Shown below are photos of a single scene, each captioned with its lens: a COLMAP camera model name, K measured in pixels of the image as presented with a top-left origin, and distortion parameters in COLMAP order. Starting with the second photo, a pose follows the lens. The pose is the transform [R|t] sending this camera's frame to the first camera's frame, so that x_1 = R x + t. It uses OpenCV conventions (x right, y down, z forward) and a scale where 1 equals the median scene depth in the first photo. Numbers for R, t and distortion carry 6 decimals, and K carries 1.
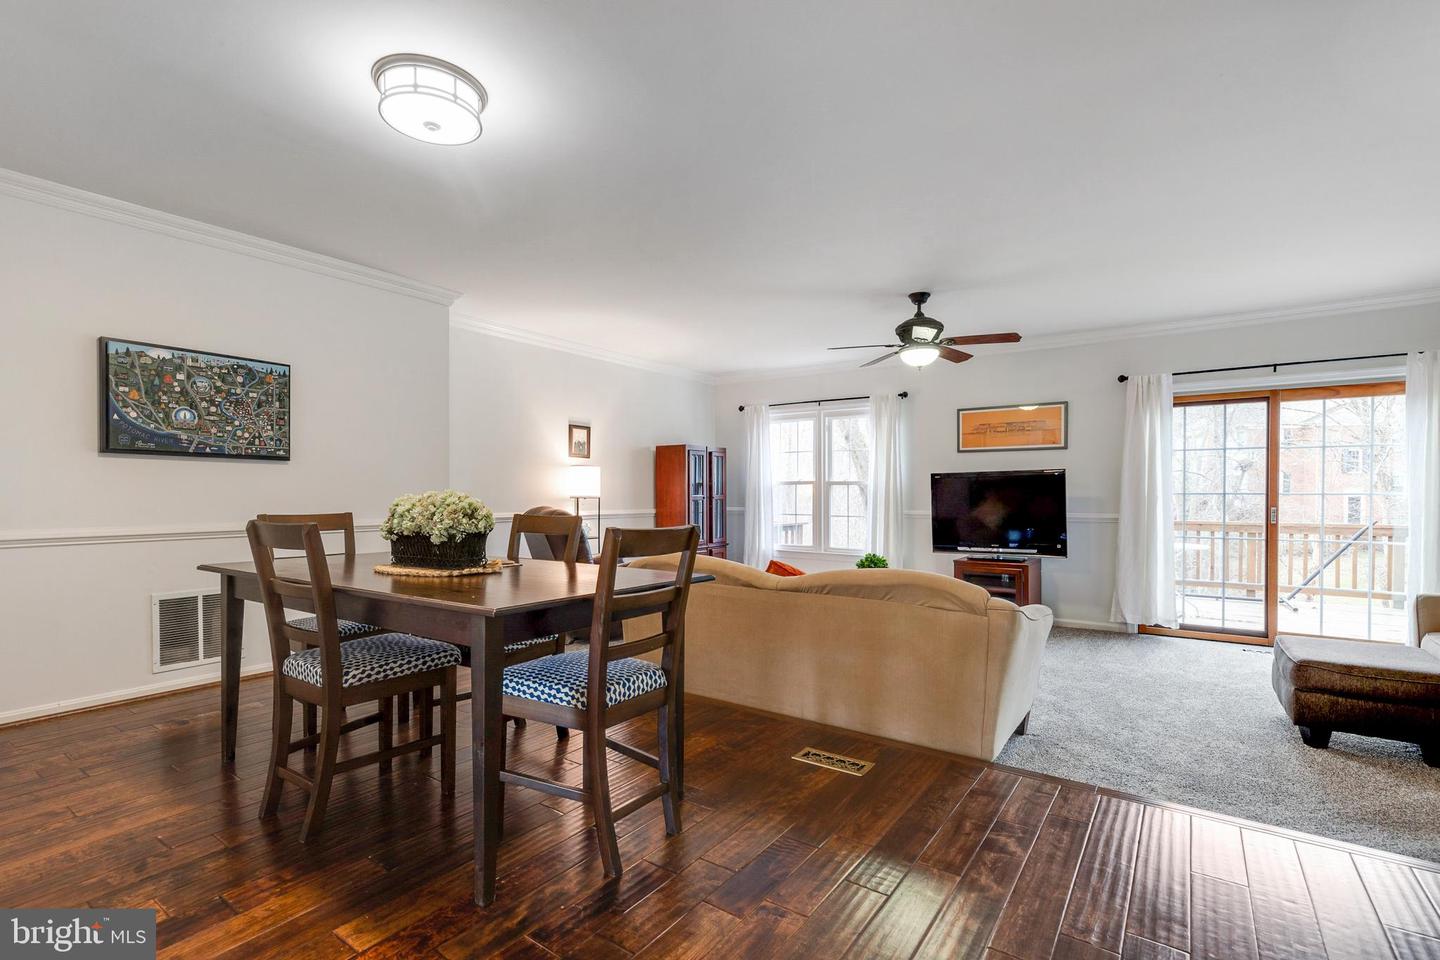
lens RADIAL K [[659.0, 0, 720.3], [0, 659.0, 500.7], [0, 0, 1]] dist [0.002400, 0.000651]
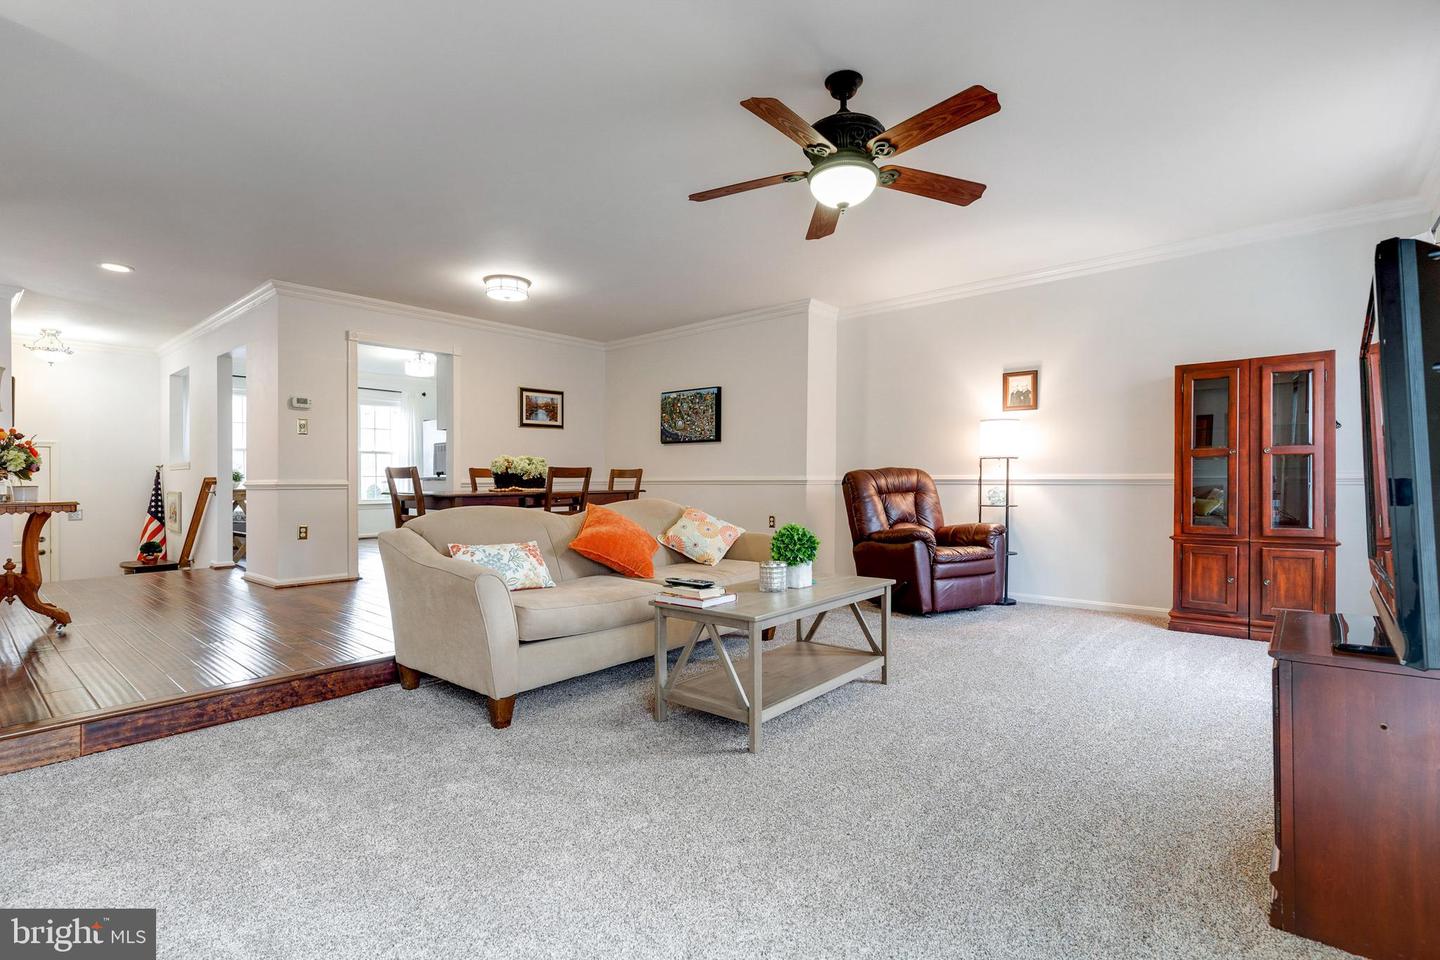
lens RADIAL K [[670.1, 0, 720.0], [0, 670.1, 480.0], [0, 0, 1]] dist [0.004948, 0.000366]
pose [[-0.085829, 0.001939, -0.996308, 0.831097], [-0.003340, 0.999992, 0.002233, 0.027251], [0.996304, 0.003519, -0.085822, 0.875345]]
